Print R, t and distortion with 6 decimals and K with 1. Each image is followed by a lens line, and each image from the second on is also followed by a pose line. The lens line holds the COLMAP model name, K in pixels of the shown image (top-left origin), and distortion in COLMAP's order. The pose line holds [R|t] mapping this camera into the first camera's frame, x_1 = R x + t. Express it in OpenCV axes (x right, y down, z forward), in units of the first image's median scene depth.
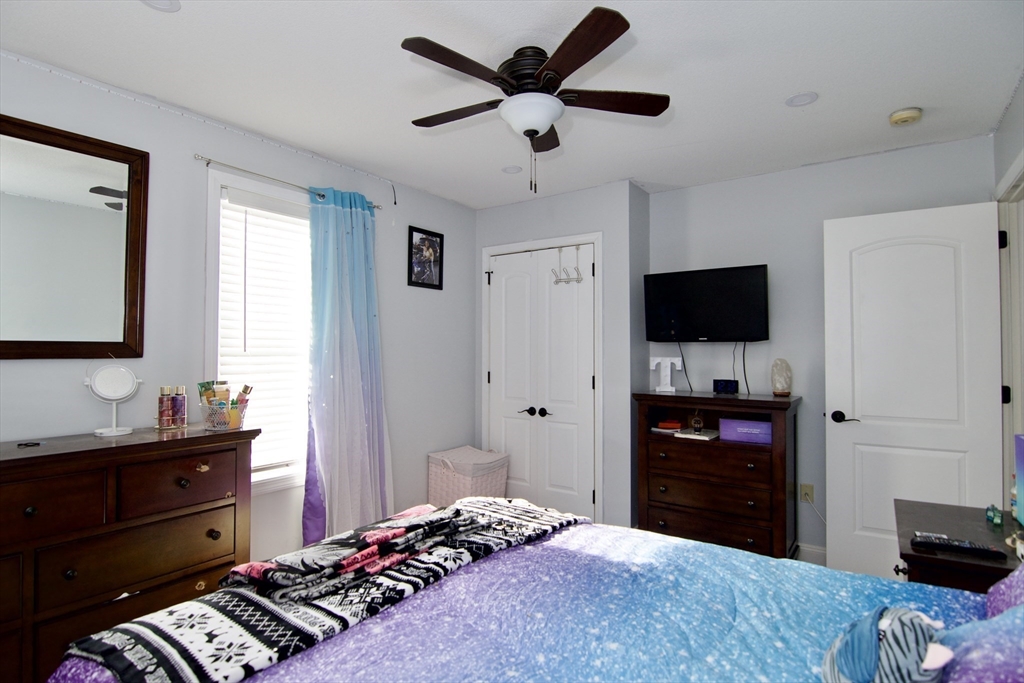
lens RADIAL K [[515.9, 0, 512.0], [0, 515.9, 341.5], [0, 0, 1]] dist [0.000644, 0.000067]
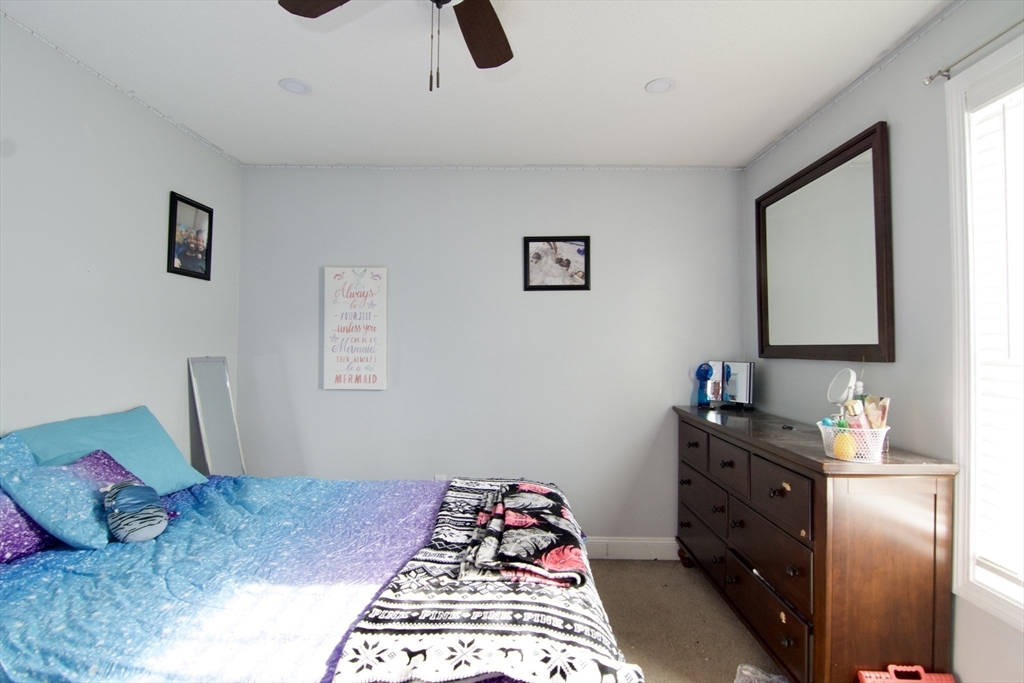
lens RADIAL K [[515.9, 0, 512.0], [0, 515.9, 341.5], [0, 0, 1]] dist [0.000644, 0.000067]
pose [[-0.819947, -0.013550, -0.572280, 0.337132], [-0.004353, 0.999839, -0.017436, 0.018000], [0.572423, -0.011805, -0.819873, 1.676194]]
